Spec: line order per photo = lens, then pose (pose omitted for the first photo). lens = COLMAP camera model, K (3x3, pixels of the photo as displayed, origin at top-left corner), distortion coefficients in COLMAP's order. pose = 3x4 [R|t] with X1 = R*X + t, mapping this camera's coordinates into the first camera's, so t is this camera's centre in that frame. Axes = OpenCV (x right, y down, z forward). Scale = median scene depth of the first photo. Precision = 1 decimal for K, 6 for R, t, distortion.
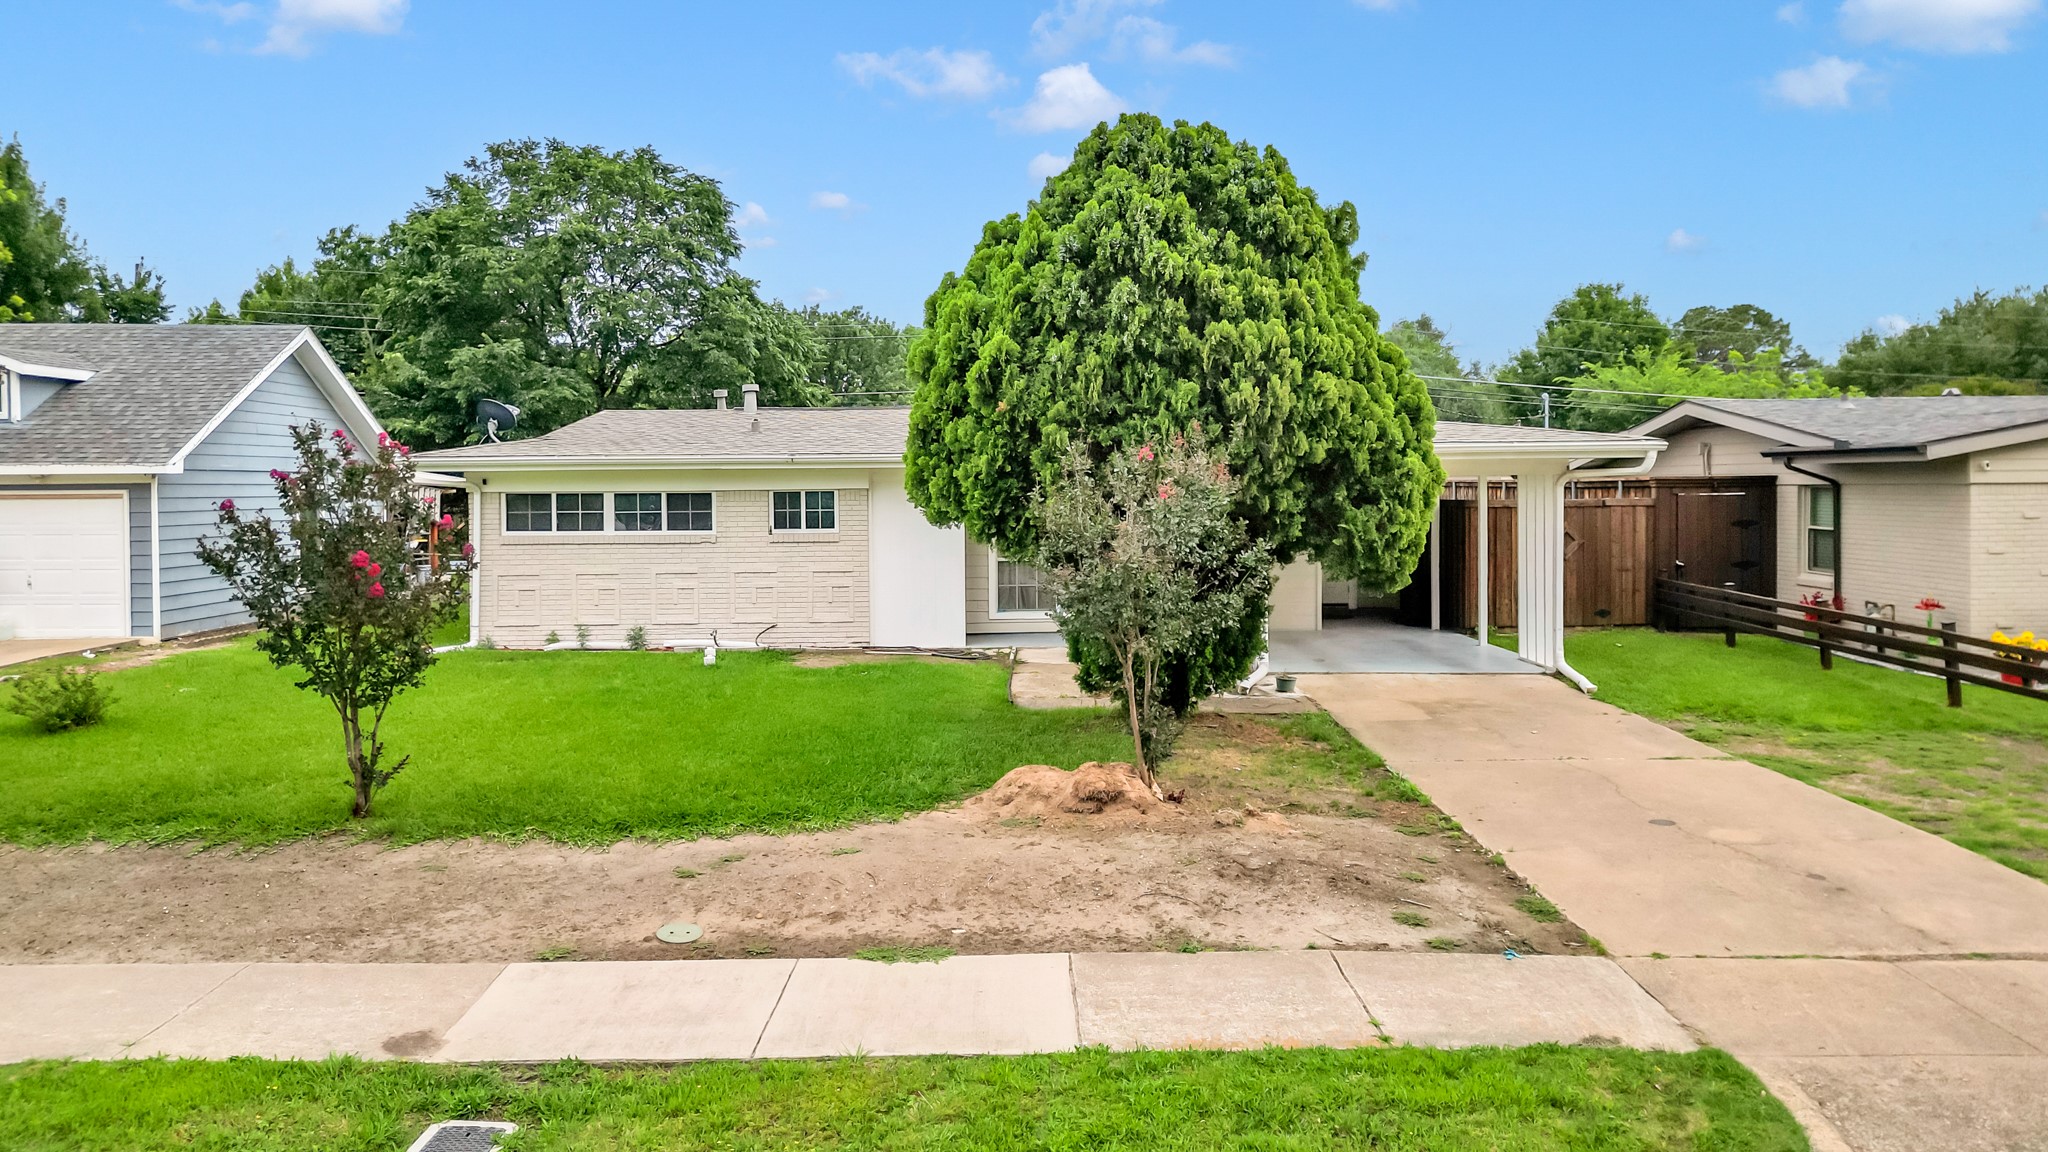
lens RADIAL K [[1460.6, 0, 1023.4], [0, 1460.6, 516.9], [0, 0, 1]] dist [0.027560, 0.000351]
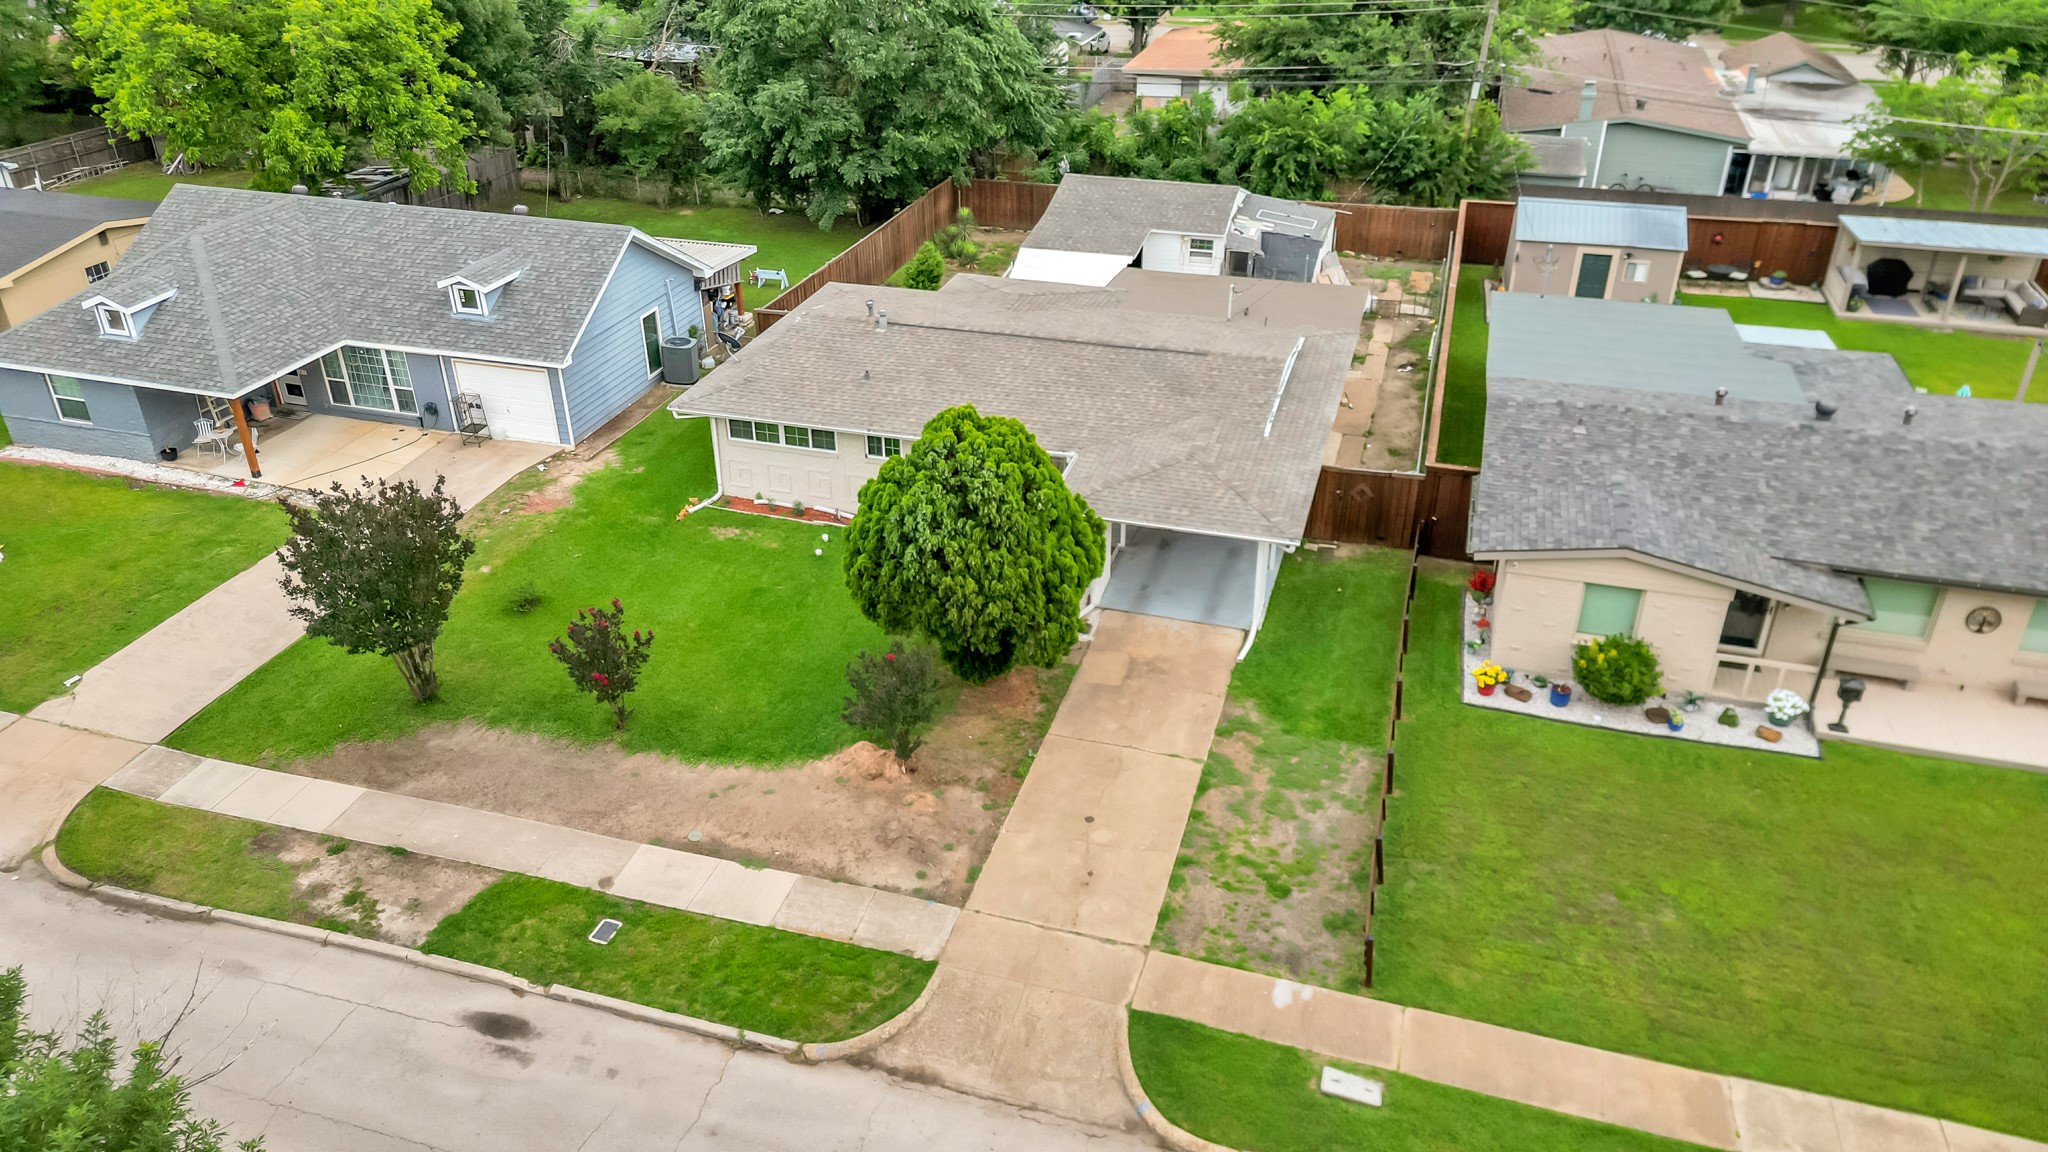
lens RADIAL K [[1435.9, 0, 1024.0], [0, 1435.9, 576.0], [0, 0, 1]] dist [0.075109, -0.103302]
pose [[0.956509, 0.145073, -0.253070, 0.469672], [-0.007264, 0.879138, 0.476513, -0.693559], [0.291612, -0.453951, 0.841957, -0.468545]]
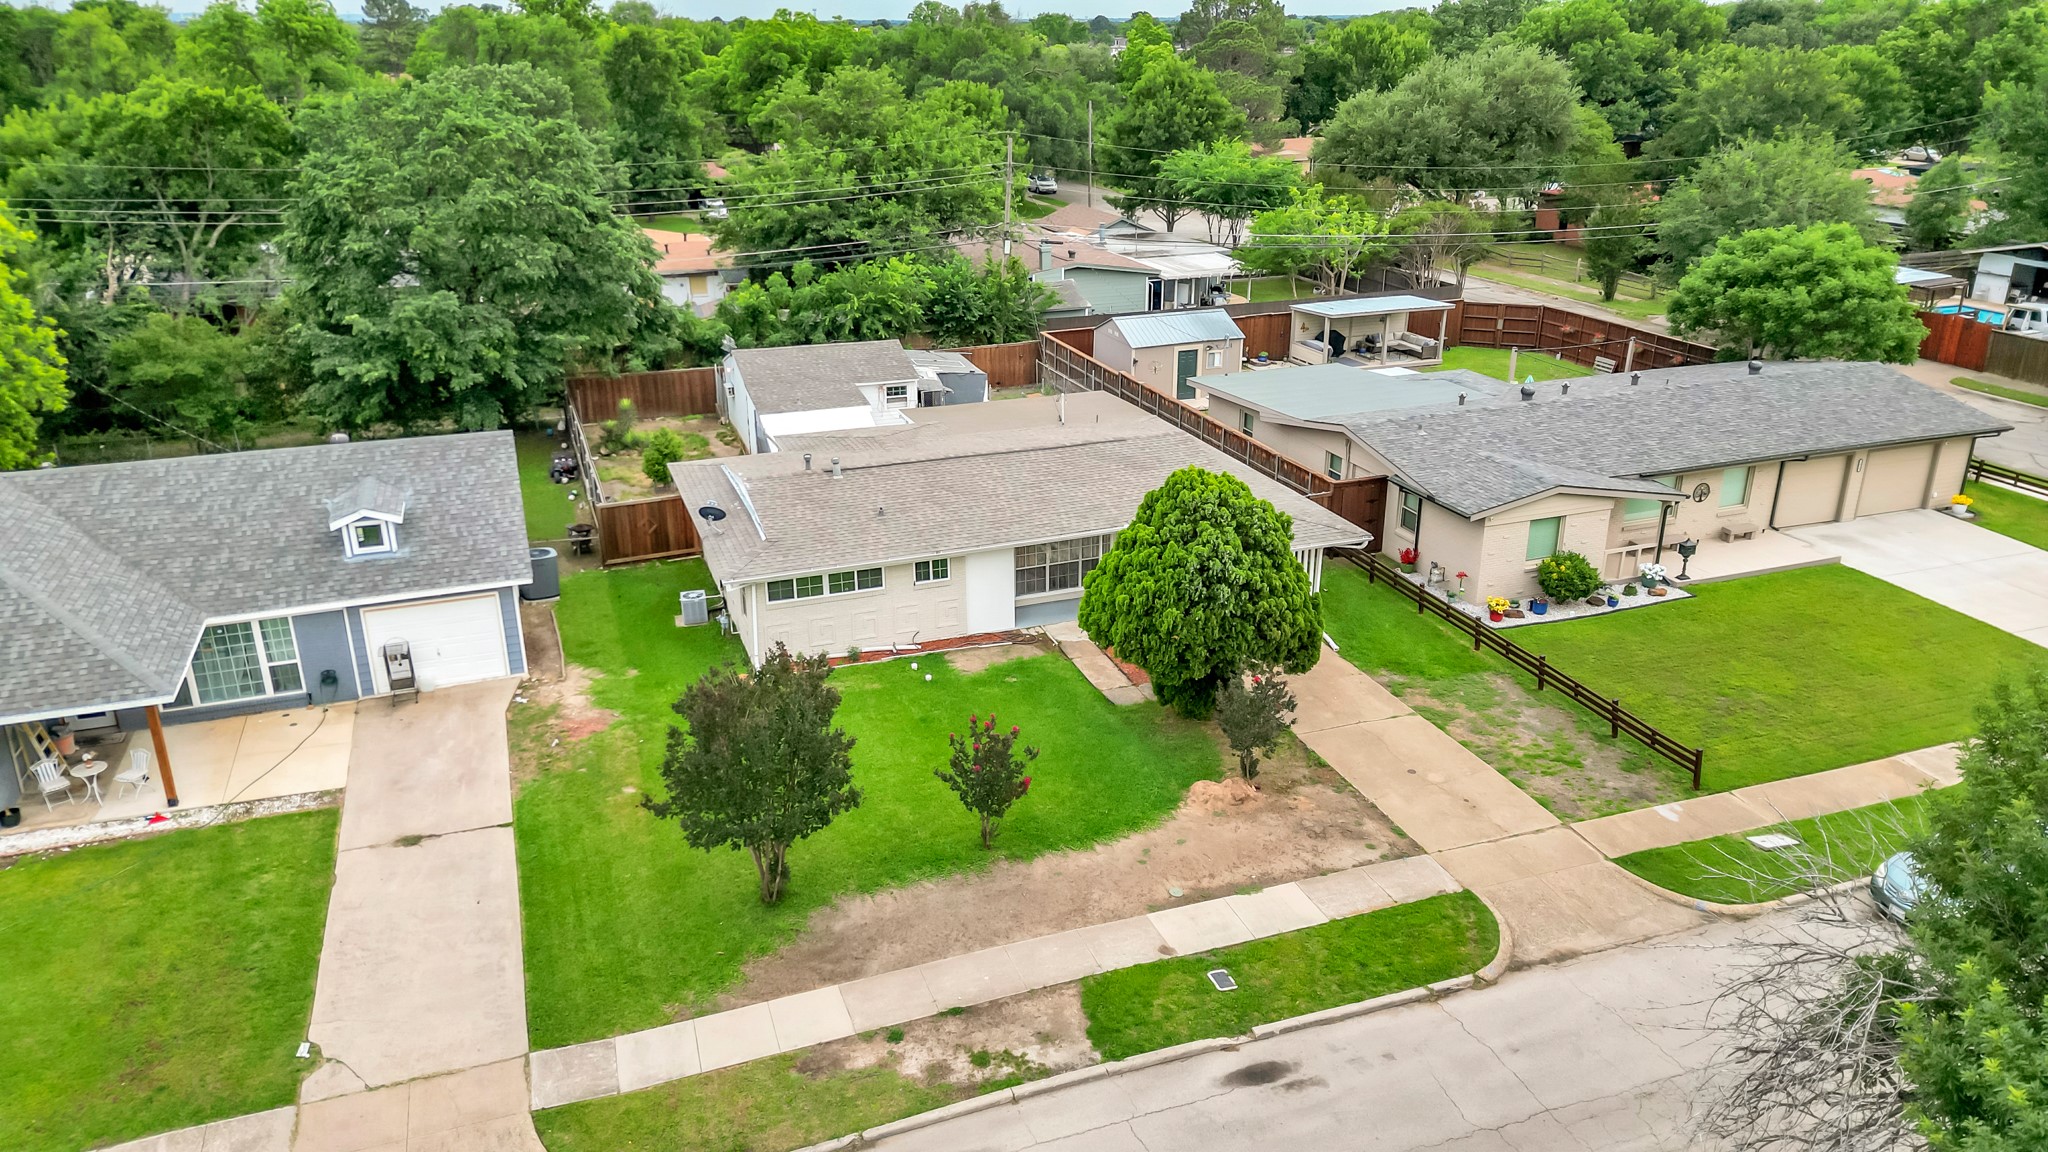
lens RADIAL K [[1435.9, 0, 1024.0], [0, 1435.9, 576.0], [0, 0, 1]] dist [0.075109, -0.103302]
pose [[0.940002, -0.120332, 0.319244, -0.613583], [0.005590, 0.941041, 0.338246, -0.600468], [-0.341124, -0.316167, 0.885253, -0.610632]]
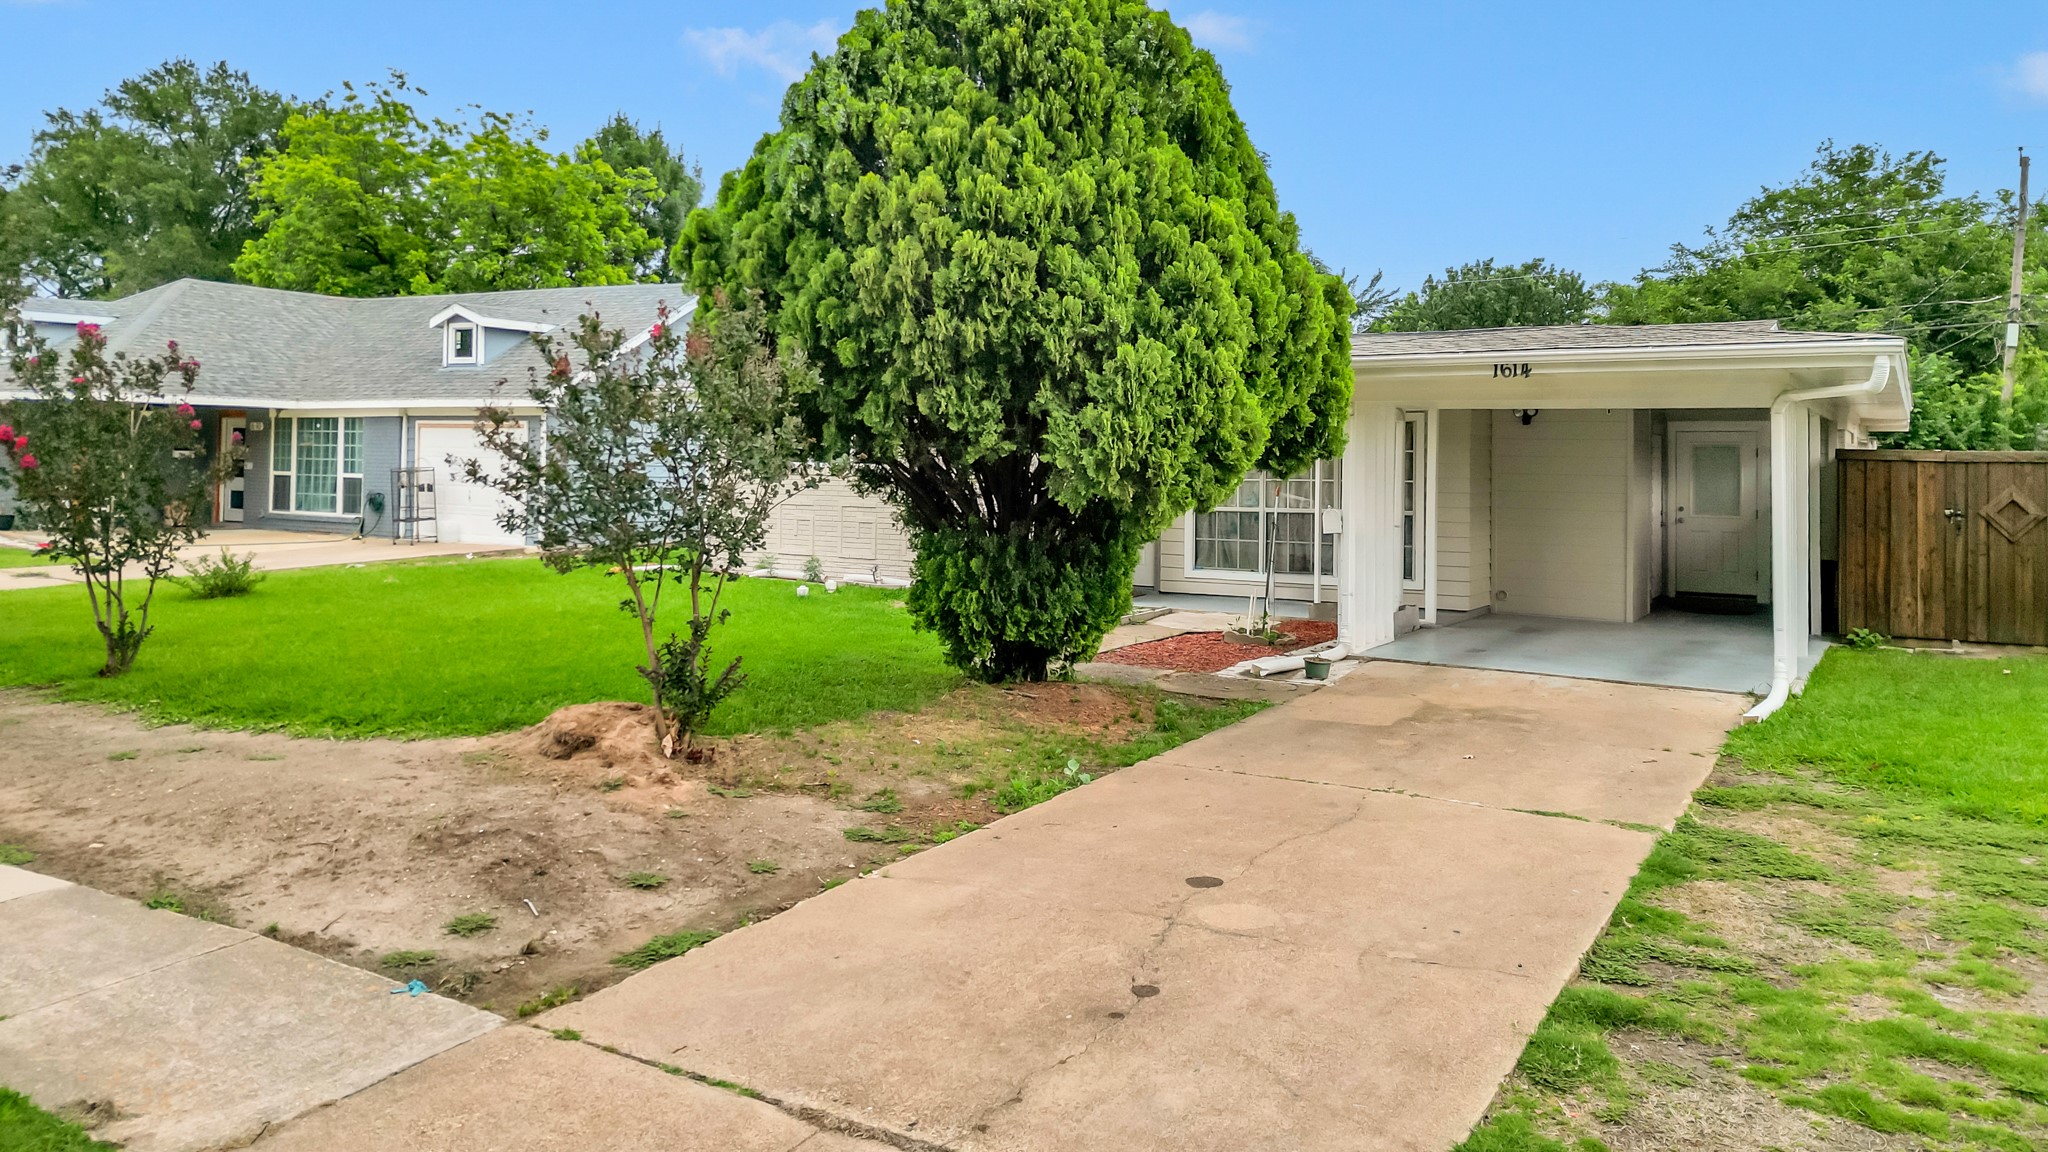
lens RADIAL K [[1485.7, 0, 1015.4], [0, 1485.7, 430.8], [0, 0, 1]] dist [0.040780, -0.000679]
pose [[0.850209, 0.011263, -0.526325, 0.376593], [-0.034754, 0.998791, -0.034767, 0.018759], [0.525297, 0.047851, 0.849572, 0.209554]]
